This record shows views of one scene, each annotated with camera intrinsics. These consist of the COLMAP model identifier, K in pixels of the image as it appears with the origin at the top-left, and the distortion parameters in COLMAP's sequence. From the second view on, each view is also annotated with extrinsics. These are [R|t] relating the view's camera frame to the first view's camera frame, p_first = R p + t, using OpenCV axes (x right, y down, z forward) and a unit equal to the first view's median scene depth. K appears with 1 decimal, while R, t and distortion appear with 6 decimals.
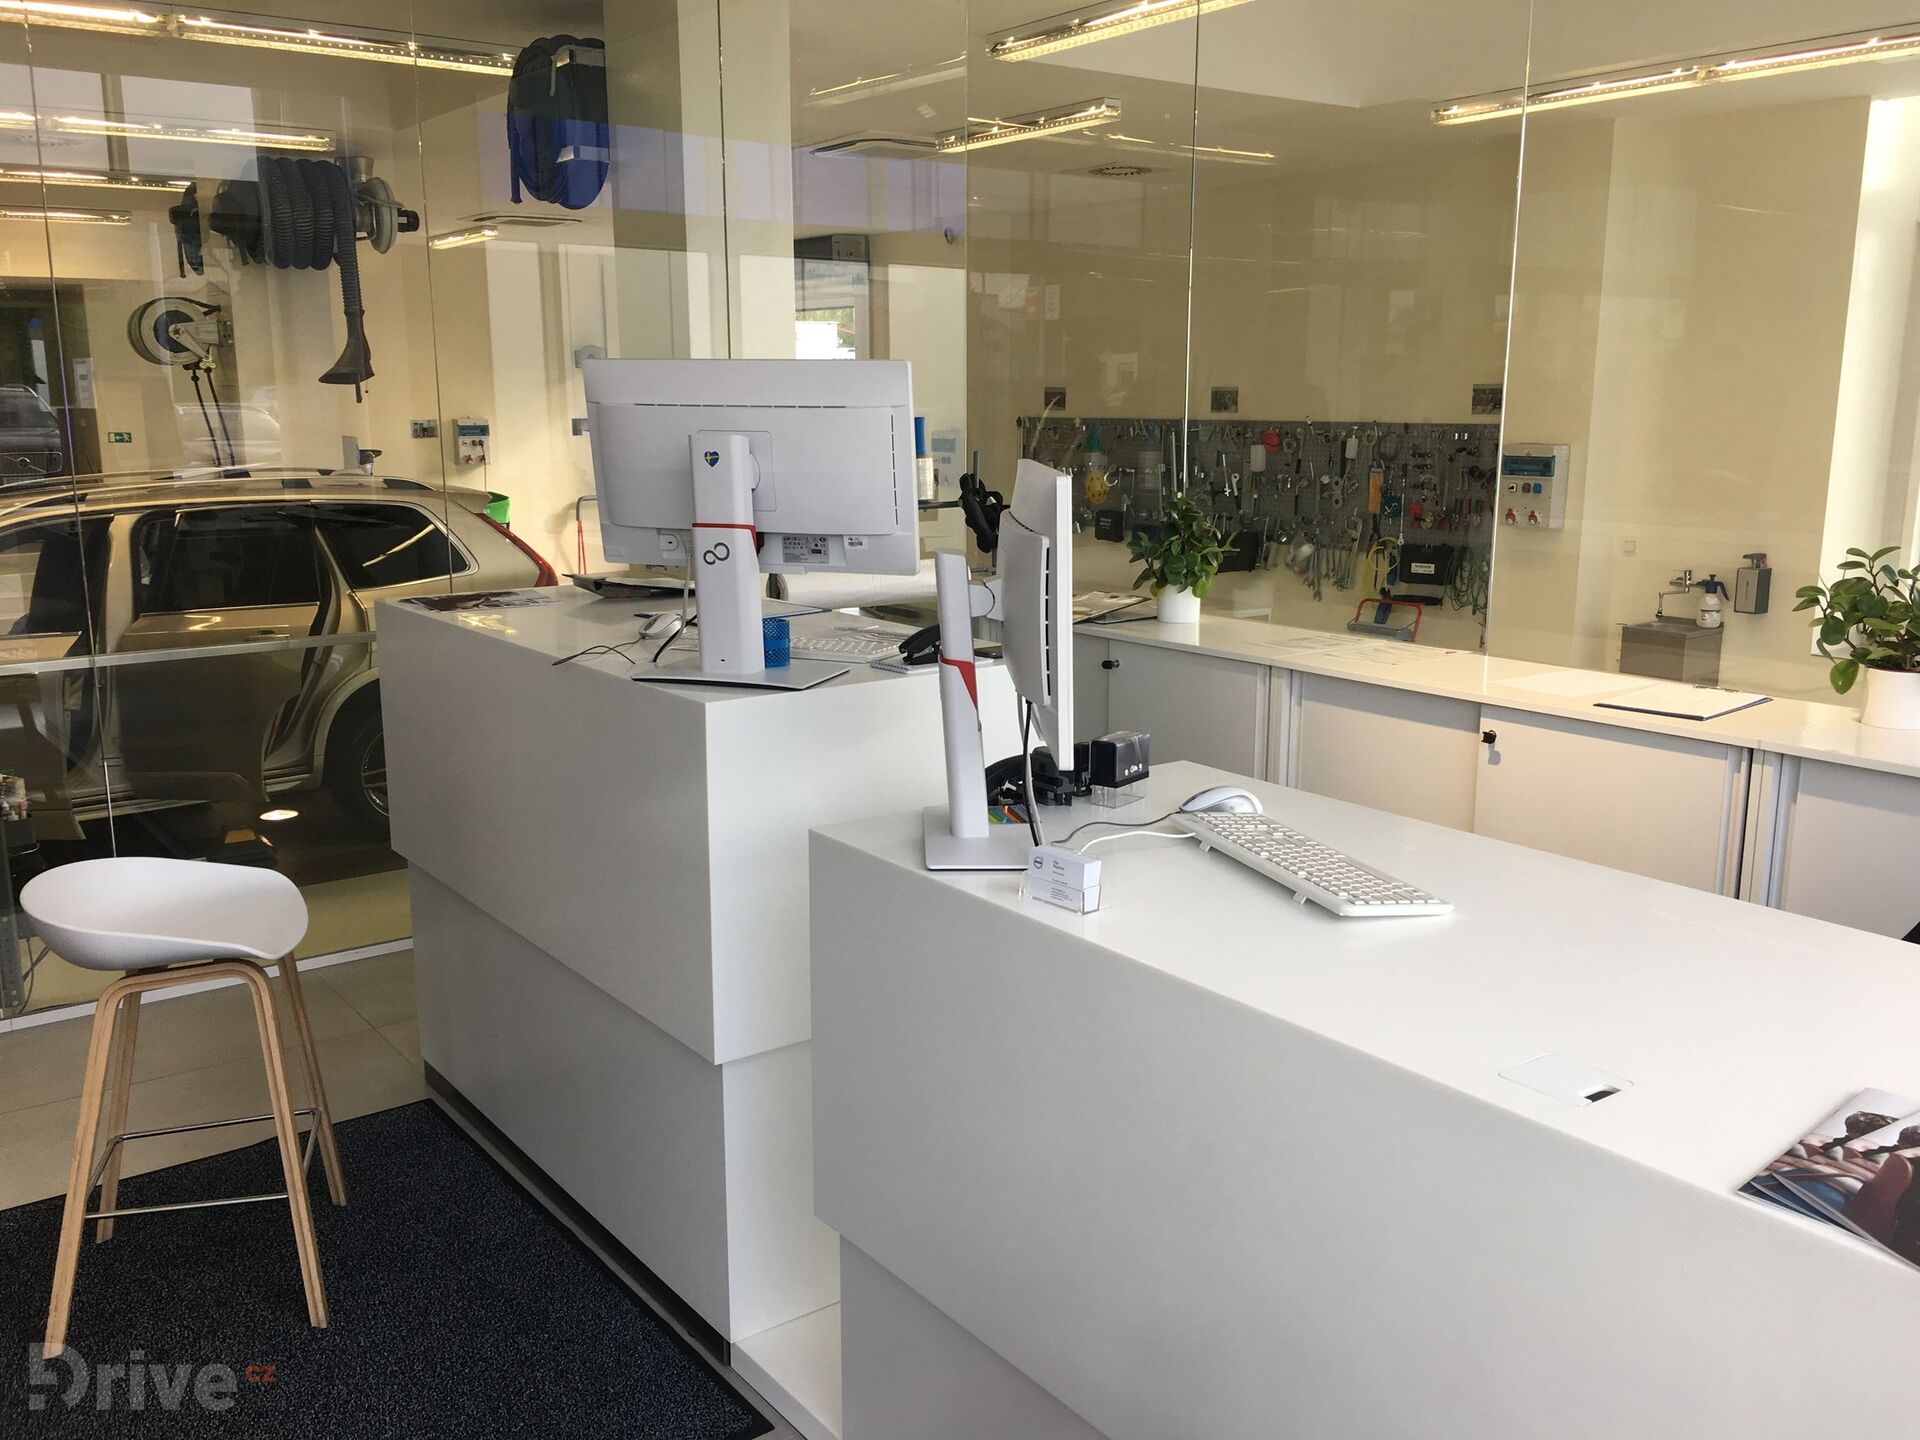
lens RADIAL K [[1633.5, 0, 959.3], [0, 1633.5, 727.8], [0, 0, 1]] dist [0.051153, -0.070239]
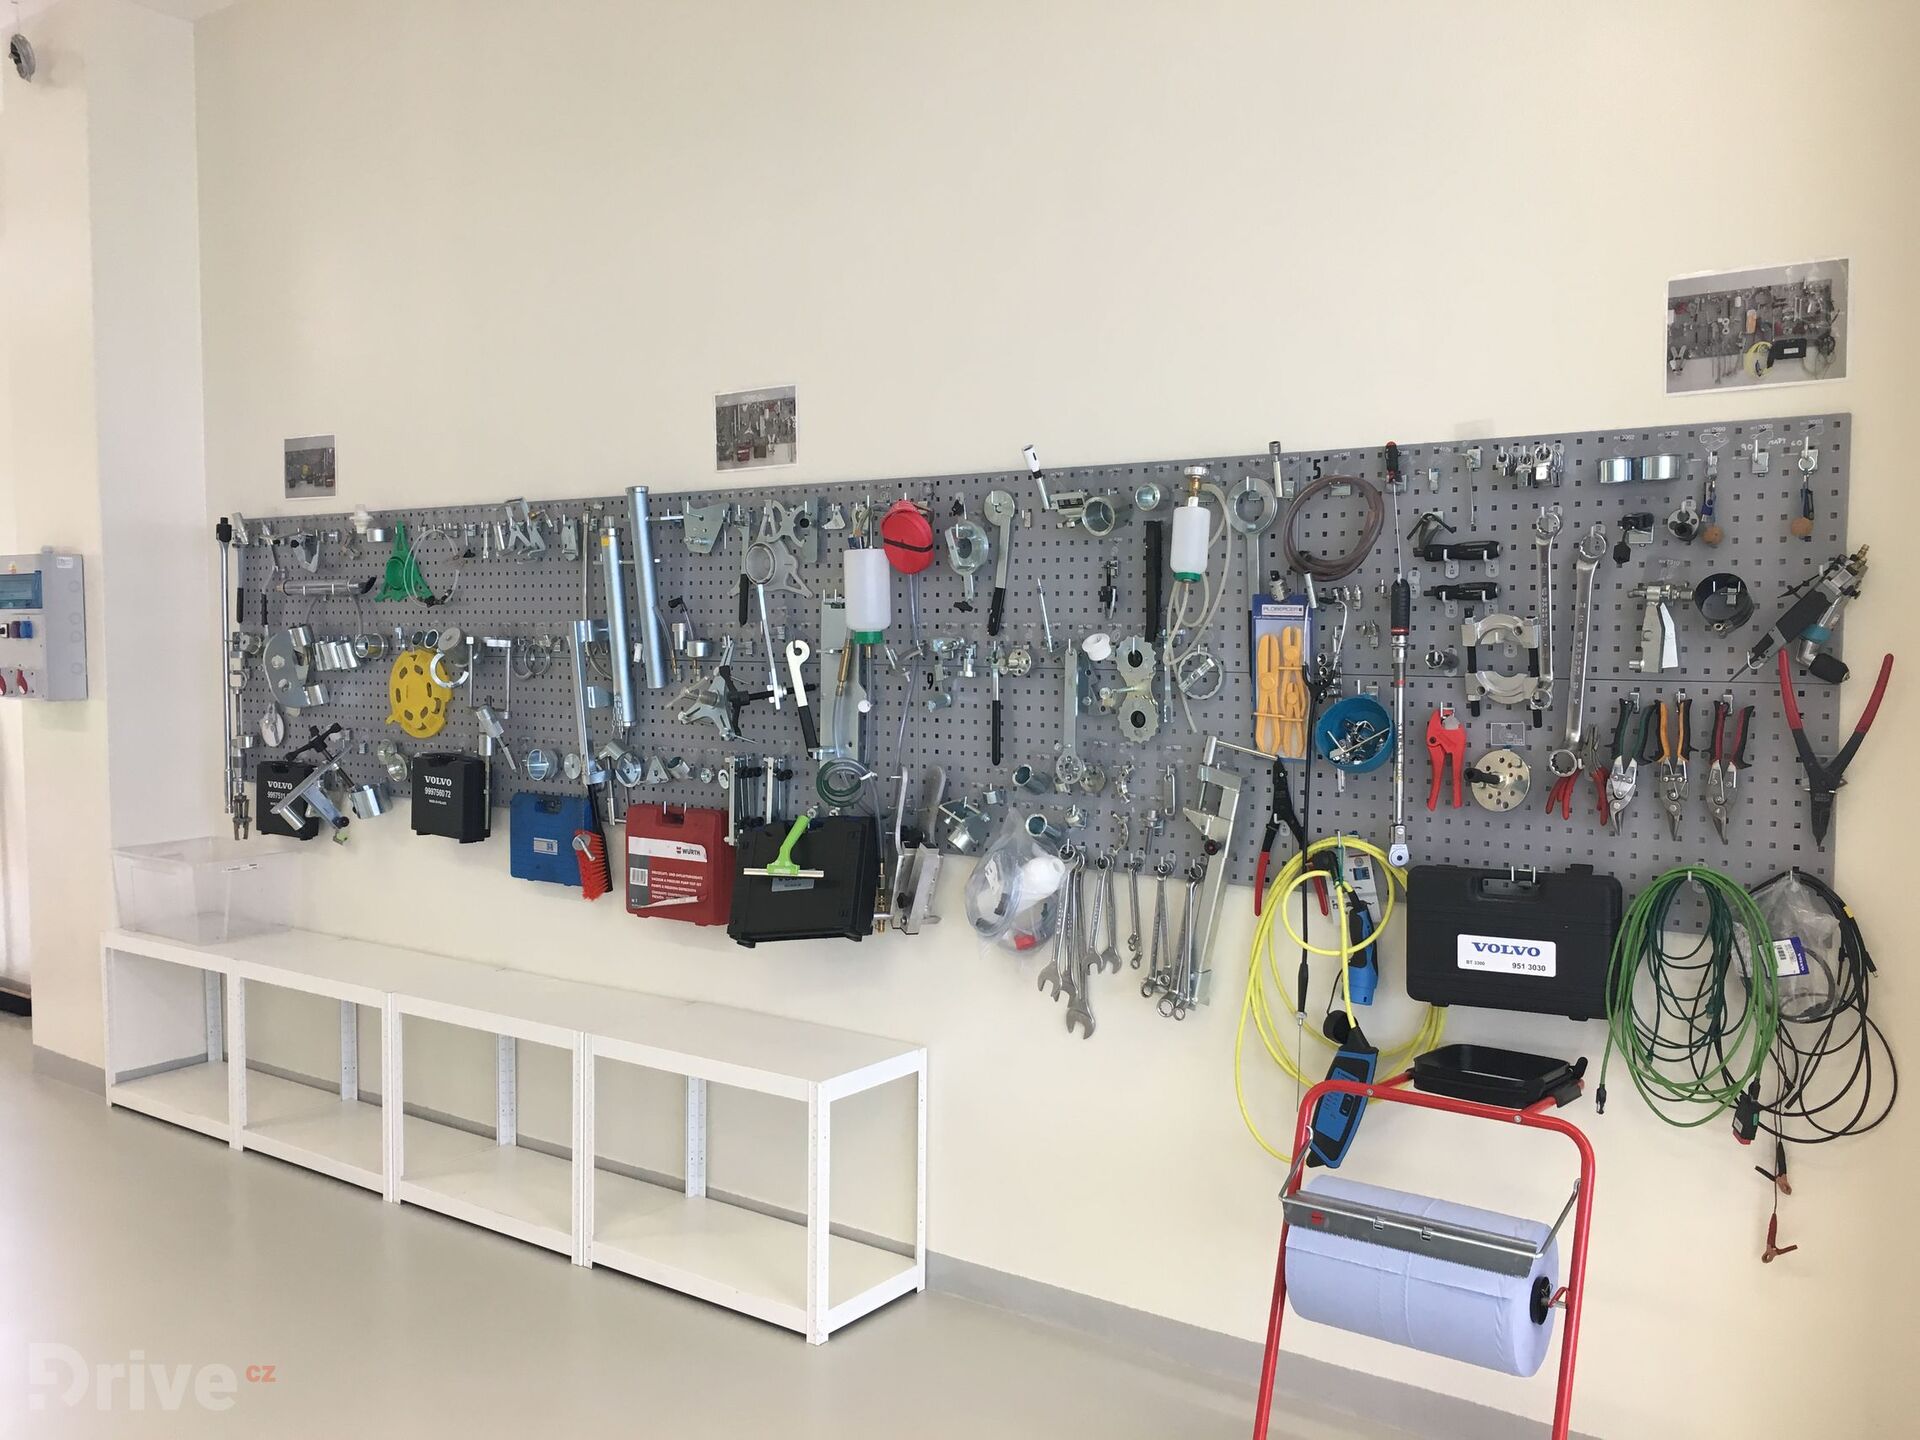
lens RADIAL K [[1633.5, 0, 959.3], [0, 1633.5, 727.8], [0, 0, 1]] dist [0.051153, -0.070239]
pose [[0.958072, -0.018675, 0.285920, 0.113552], [0.057383, 0.990163, -0.127611, -0.101483], [-0.280724, 0.138667, 0.949719, 0.734287]]
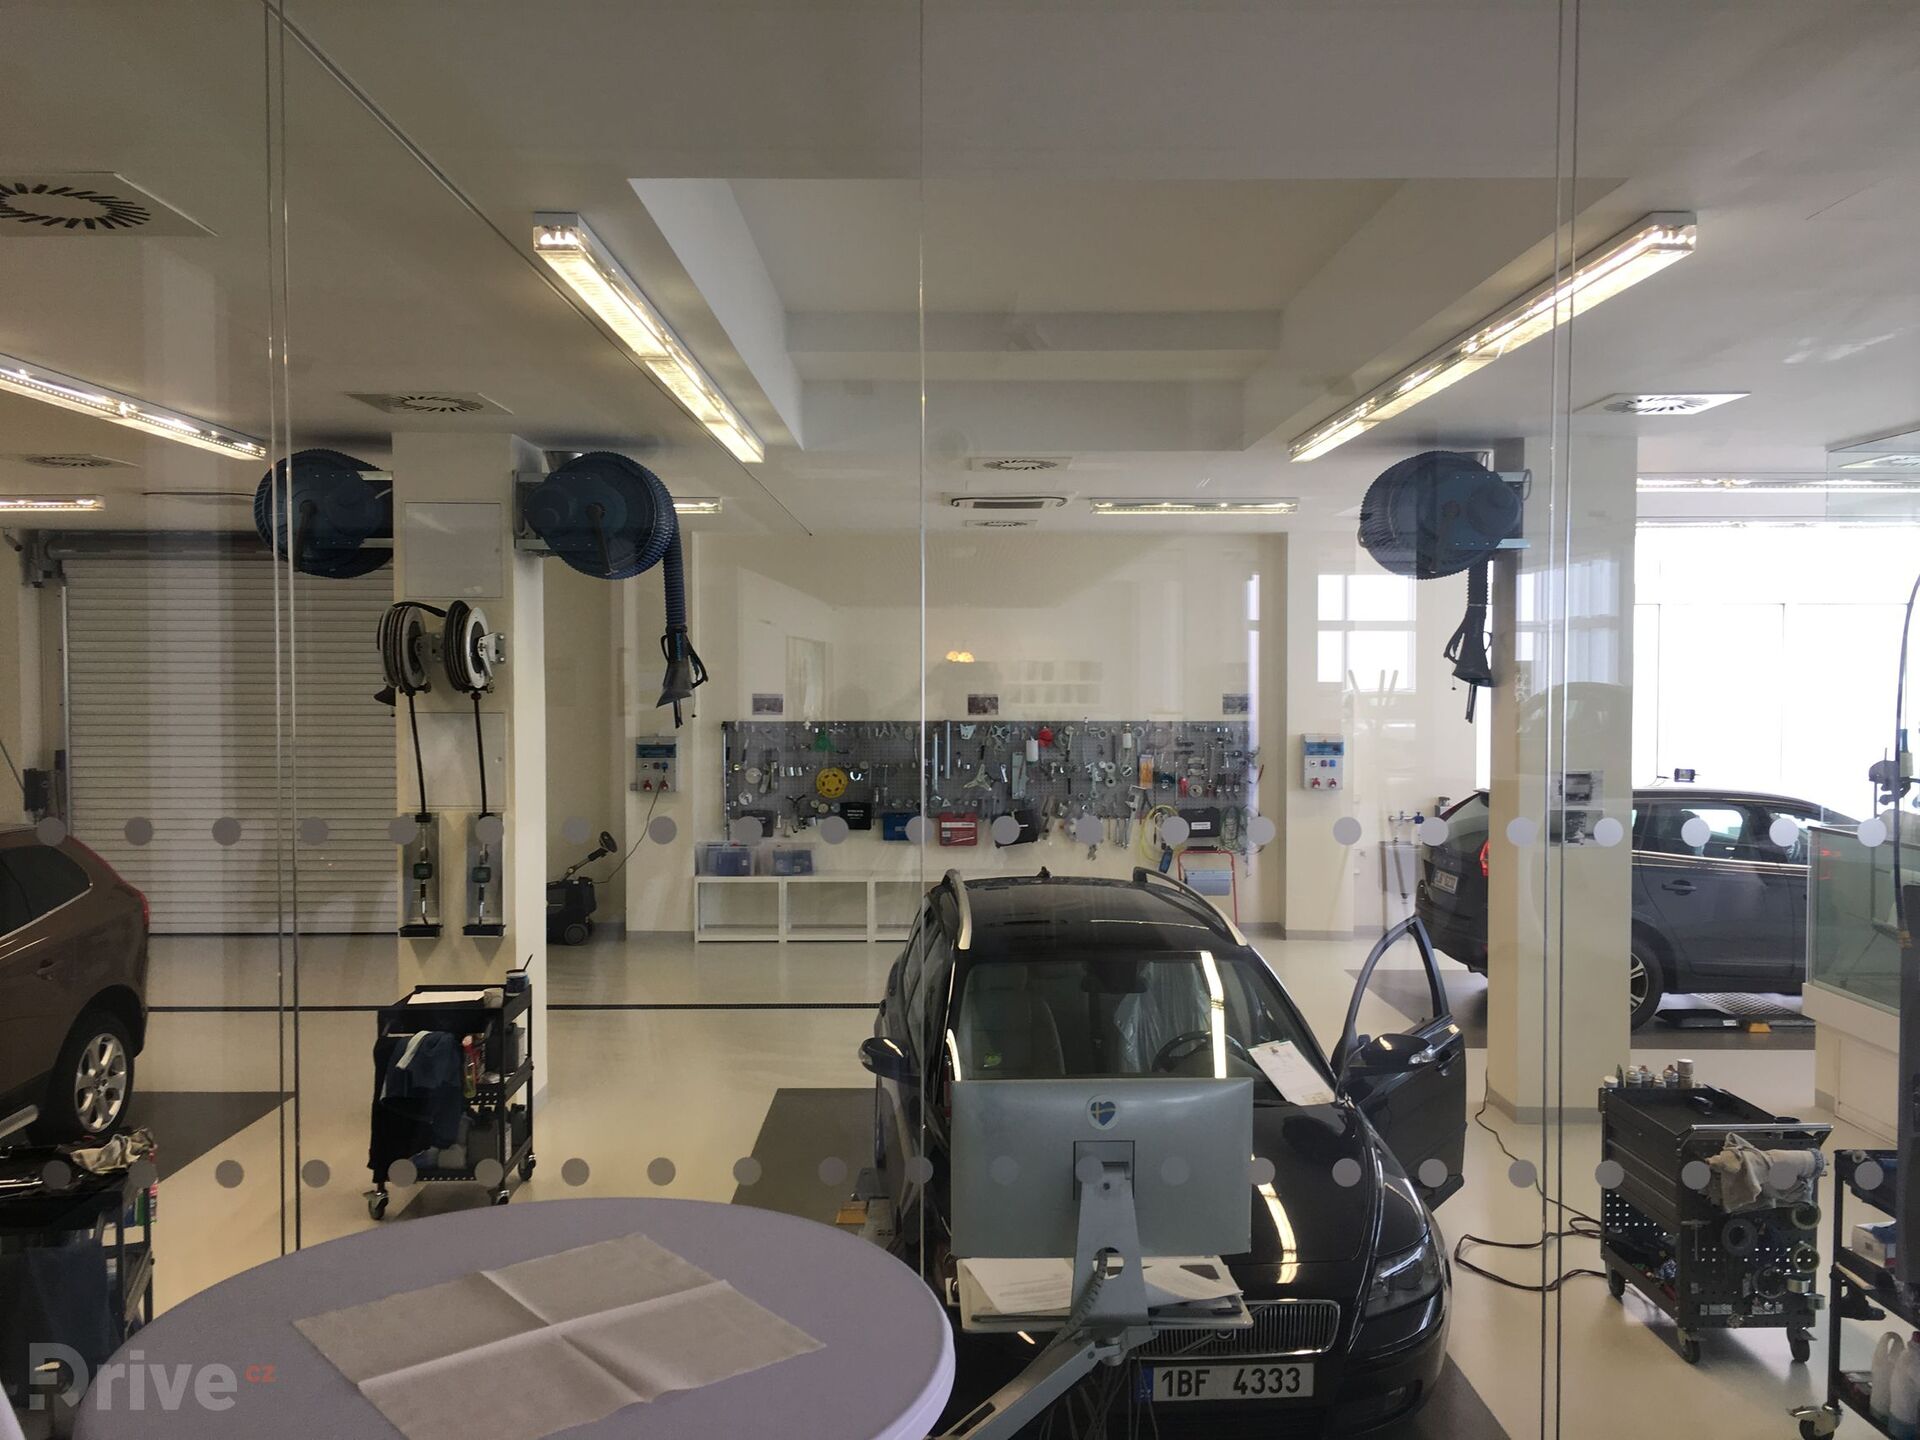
lens RADIAL K [[1617.8, 0, 960.0], [0, 1617.8, 720.0], [0, 0, 1]] dist [0.040064, 0.000415]
pose [[0.592440, -0.022947, 0.805288, -0.887590], [0.161341, 0.982723, -0.090693, -0.090607], [-0.789294, 0.183656, 0.585906, 0.340244]]
